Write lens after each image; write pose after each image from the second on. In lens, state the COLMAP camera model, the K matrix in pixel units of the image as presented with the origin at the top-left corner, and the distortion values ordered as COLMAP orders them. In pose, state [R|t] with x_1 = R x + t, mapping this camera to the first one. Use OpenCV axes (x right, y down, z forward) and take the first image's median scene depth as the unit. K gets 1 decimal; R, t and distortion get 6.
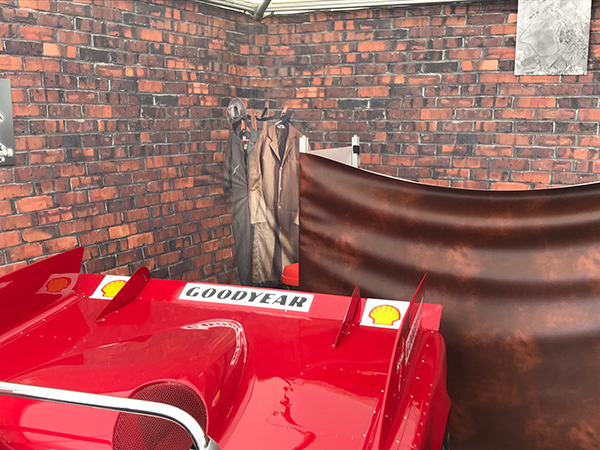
lens RADIAL K [[763.9, 0, 300.1], [0, 763.9, 239.2], [0, 0, 1]] dist [0.050485, 0.000000]
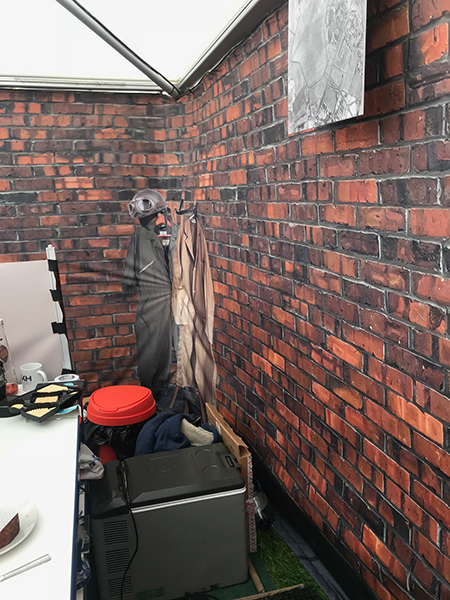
lens RADIAL K [[504.3, 0, 218.1], [0, 504.3, 303.9], [0, 0, 1]] dist [0.049187, -0.033881]
pose [[0.662986, 0.140939, -0.735246, 0.487302], [-0.092310, 0.990014, 0.106538, -0.133379], [0.742919, -0.002762, 0.669376, 0.718852]]
